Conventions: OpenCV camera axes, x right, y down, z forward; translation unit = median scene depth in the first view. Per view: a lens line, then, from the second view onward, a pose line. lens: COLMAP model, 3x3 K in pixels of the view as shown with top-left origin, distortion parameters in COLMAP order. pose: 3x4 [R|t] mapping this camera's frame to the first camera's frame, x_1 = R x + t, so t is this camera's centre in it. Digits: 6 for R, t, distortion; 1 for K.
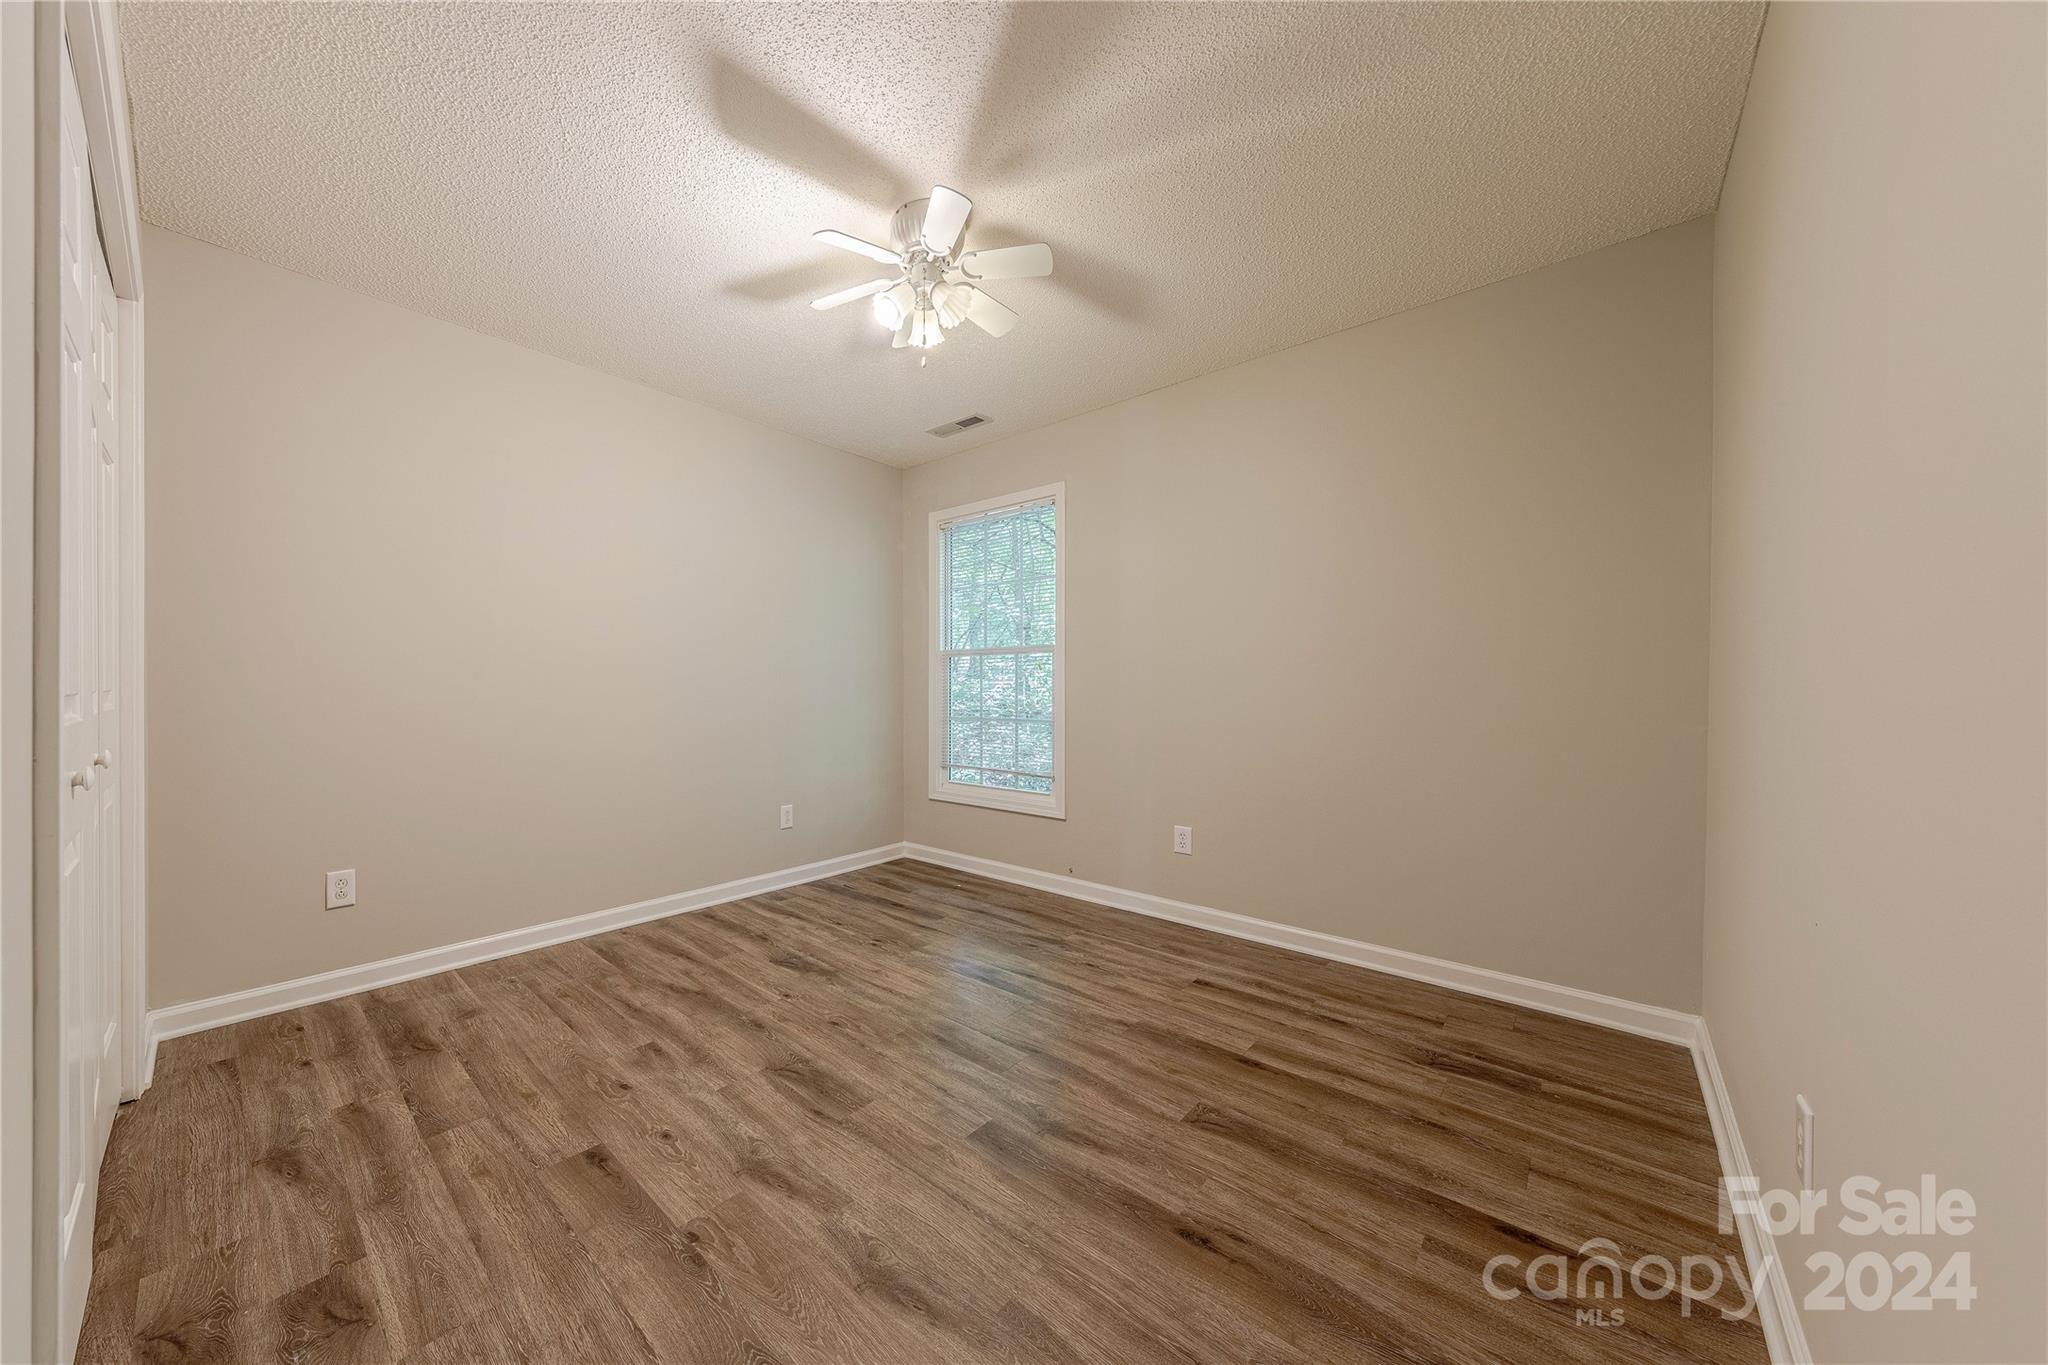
lens RADIAL K [[641.4, 0, 1020.6], [0, 641.4, 685.1], [0, 0, 1]] dist [0.005990, -0.000145]
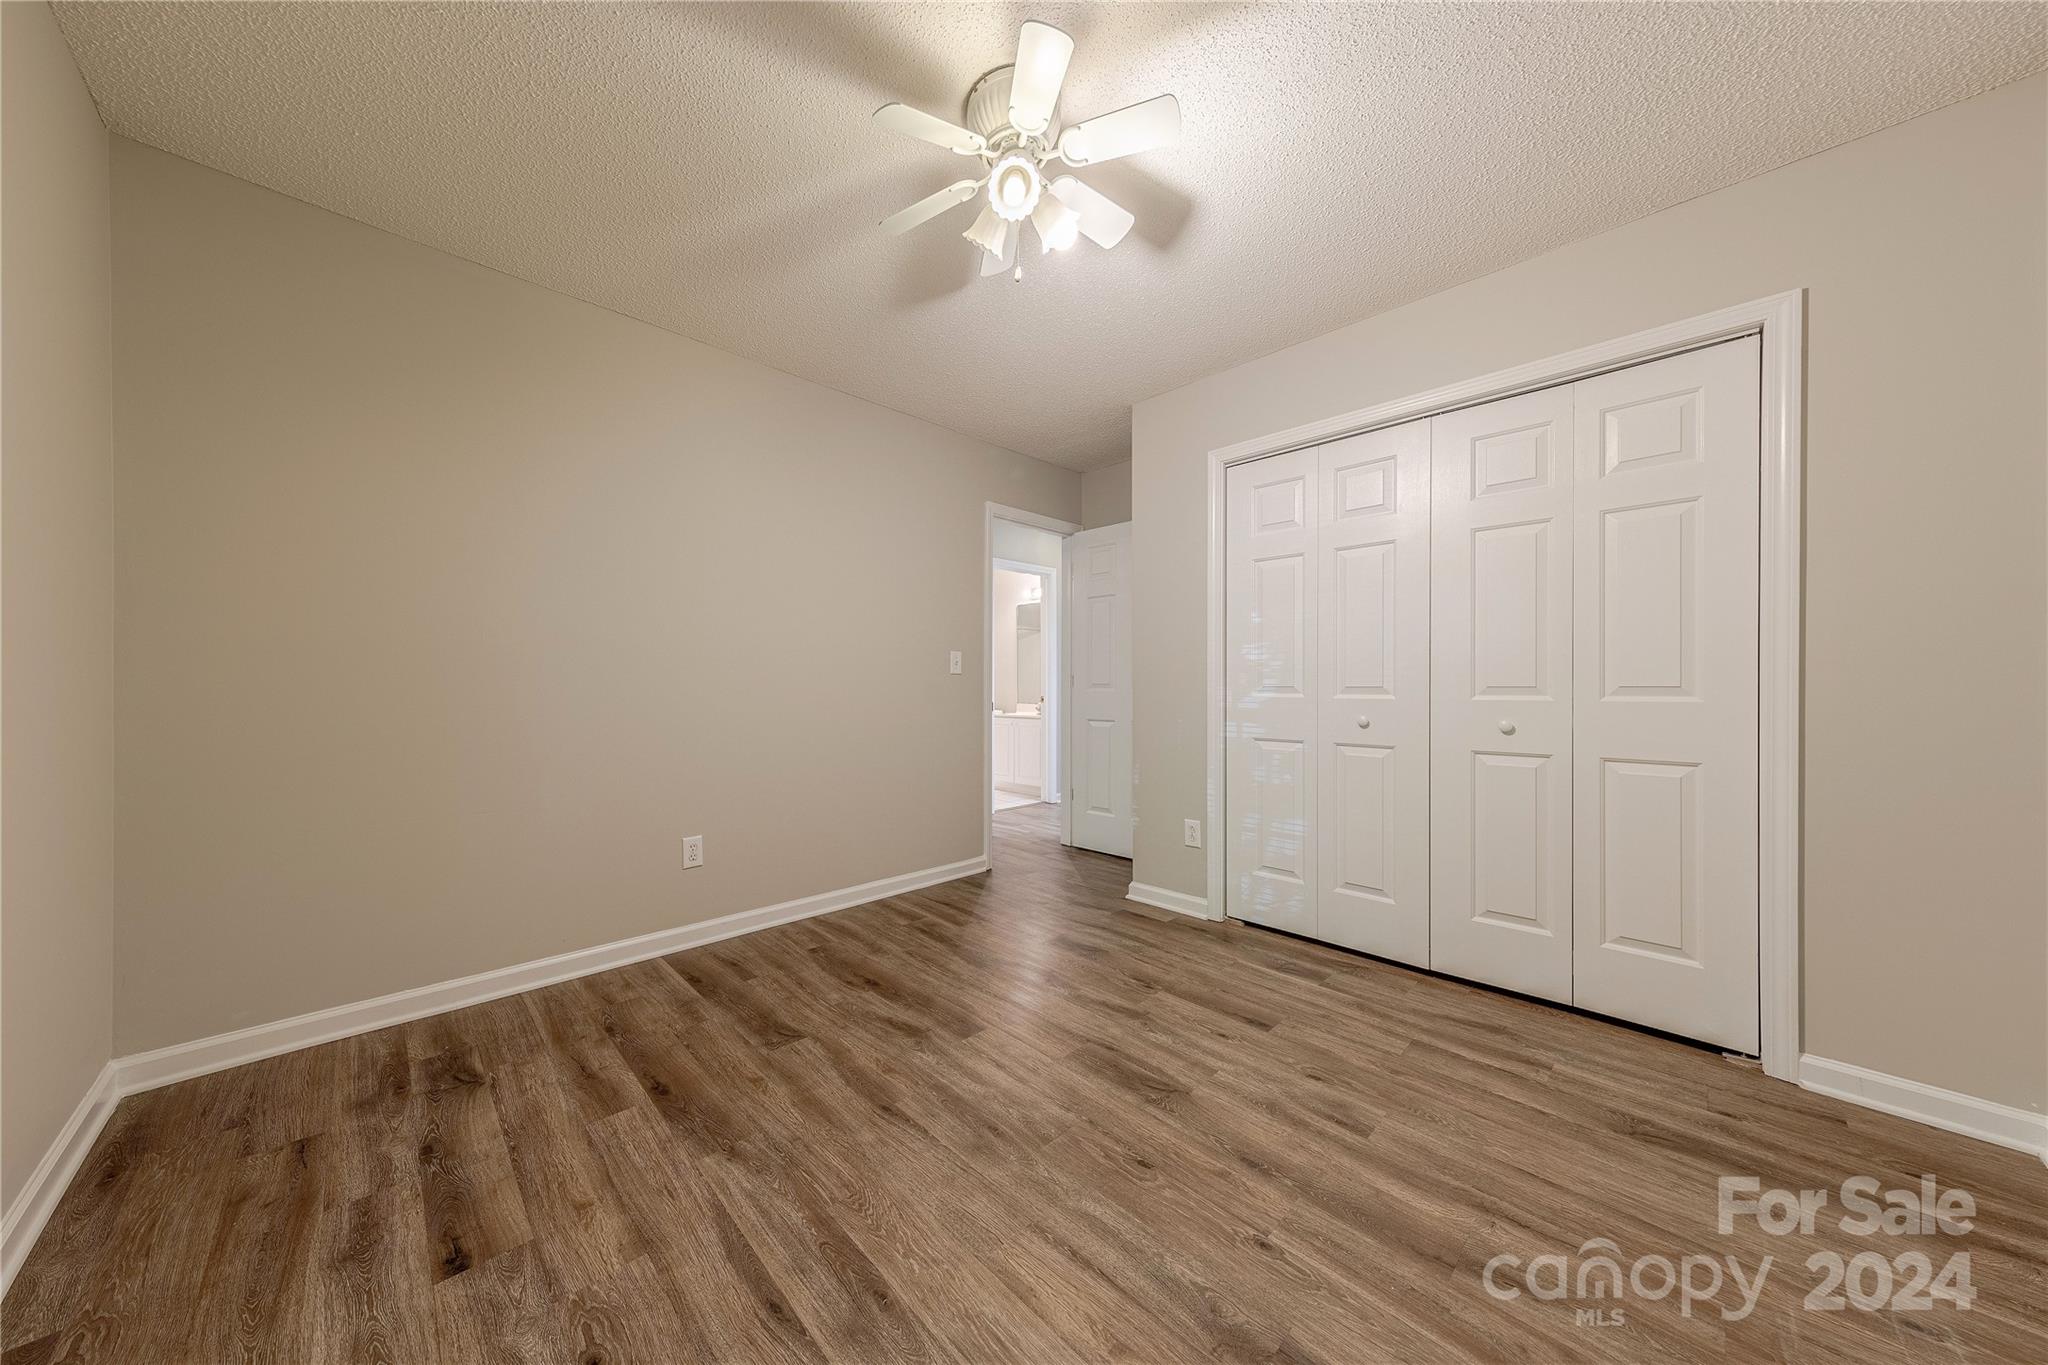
lens RADIAL K [[641.4, 0, 1020.6], [0, 641.4, 685.1], [0, 0, 1]] dist [0.005990, -0.000145]
pose [[-0.985971, -0.003946, 0.166871, -0.313704], [-0.004924, 0.999973, -0.005445, 0.025156], [-0.166845, -0.006190, -0.985964, 1.953912]]
